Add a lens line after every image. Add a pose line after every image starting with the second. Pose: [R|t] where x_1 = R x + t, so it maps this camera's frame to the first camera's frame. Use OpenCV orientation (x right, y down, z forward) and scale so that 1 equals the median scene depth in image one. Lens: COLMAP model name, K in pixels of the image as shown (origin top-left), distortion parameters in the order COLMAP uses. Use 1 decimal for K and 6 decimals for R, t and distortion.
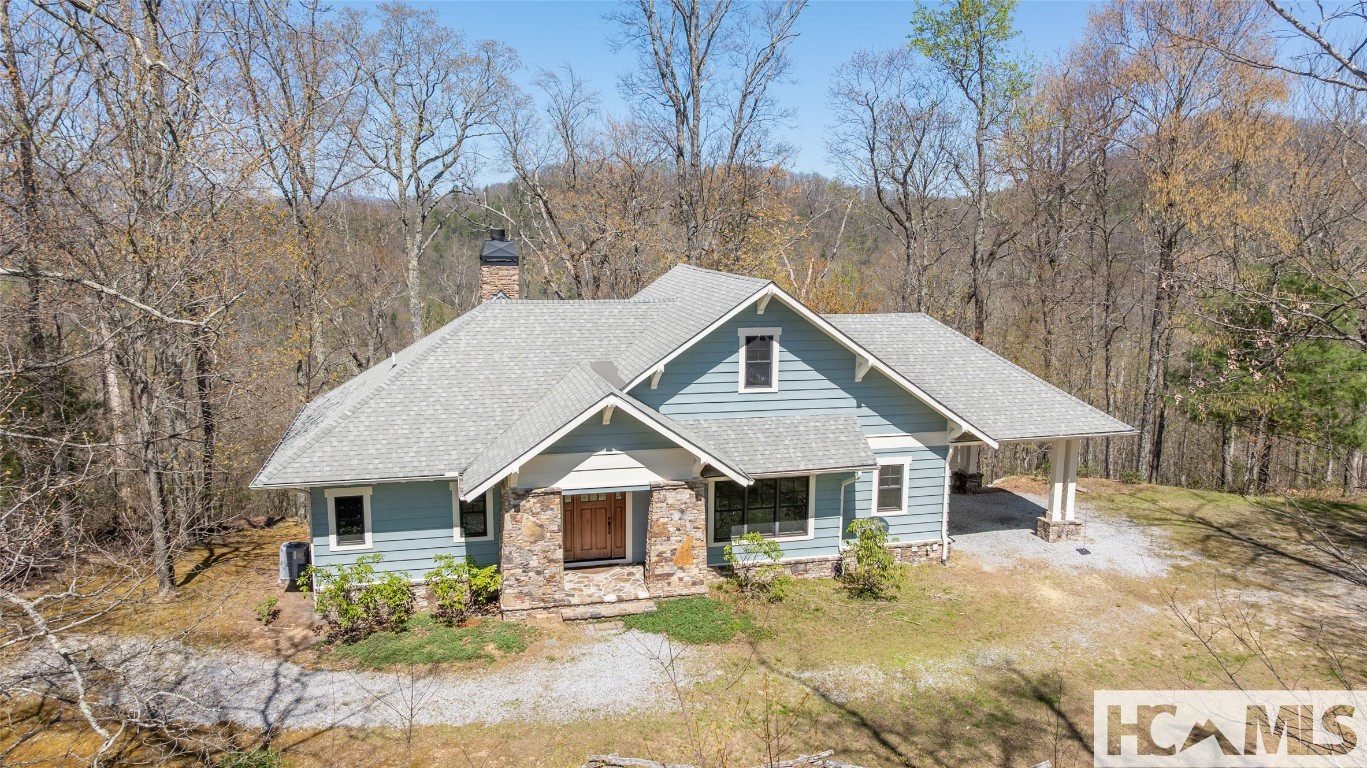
lens RADIAL K [[956.0, 0, 678.3], [0, 956.0, 380.6], [0, 0, 1]] dist [-0.011571, 0.001346]
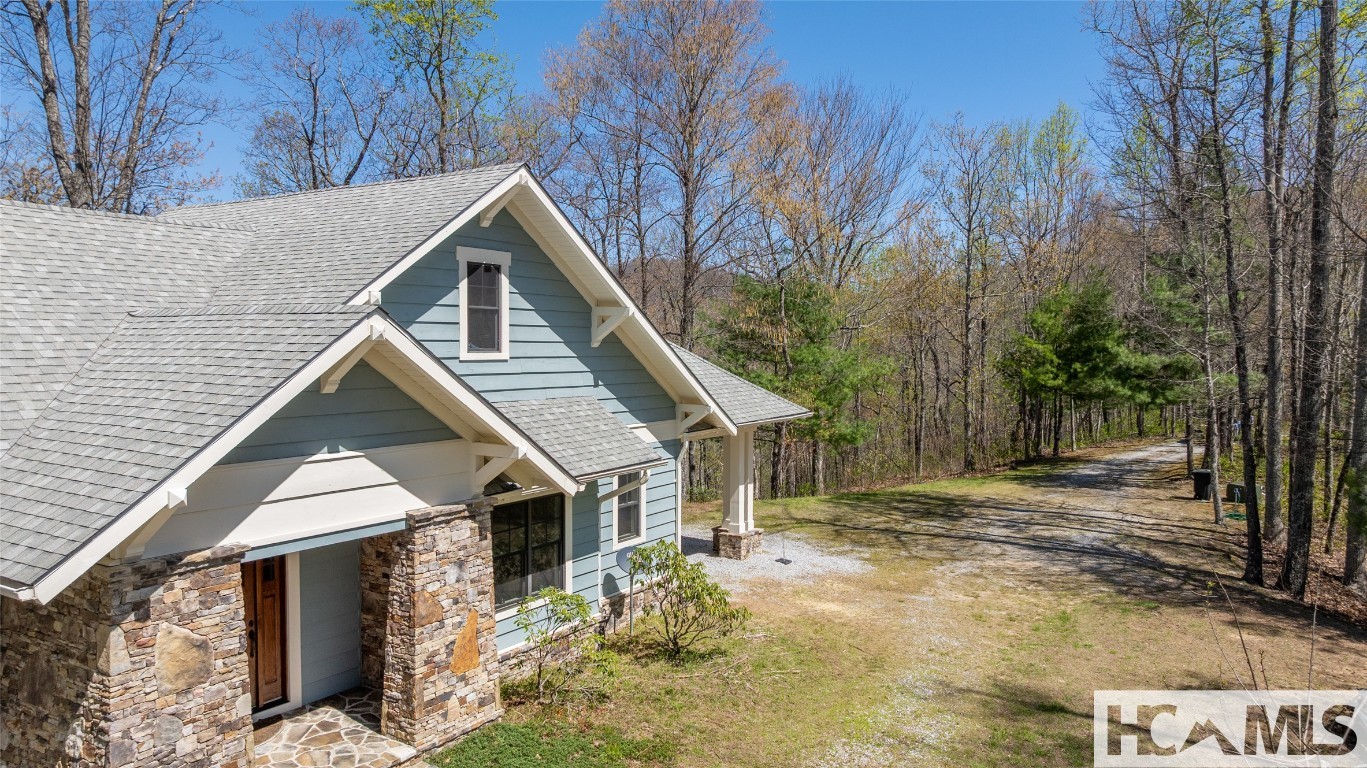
lens RADIAL K [[965.0, 0, 681.5], [0, 965.0, 380.5], [0, 0, 1]] dist [-0.021929, 0.003521]
pose [[0.719299, -0.031899, 0.693968, -0.248255], [0.114727, 0.990683, -0.073377, 0.084464], [-0.685162, 0.132397, 0.716257, 0.498252]]
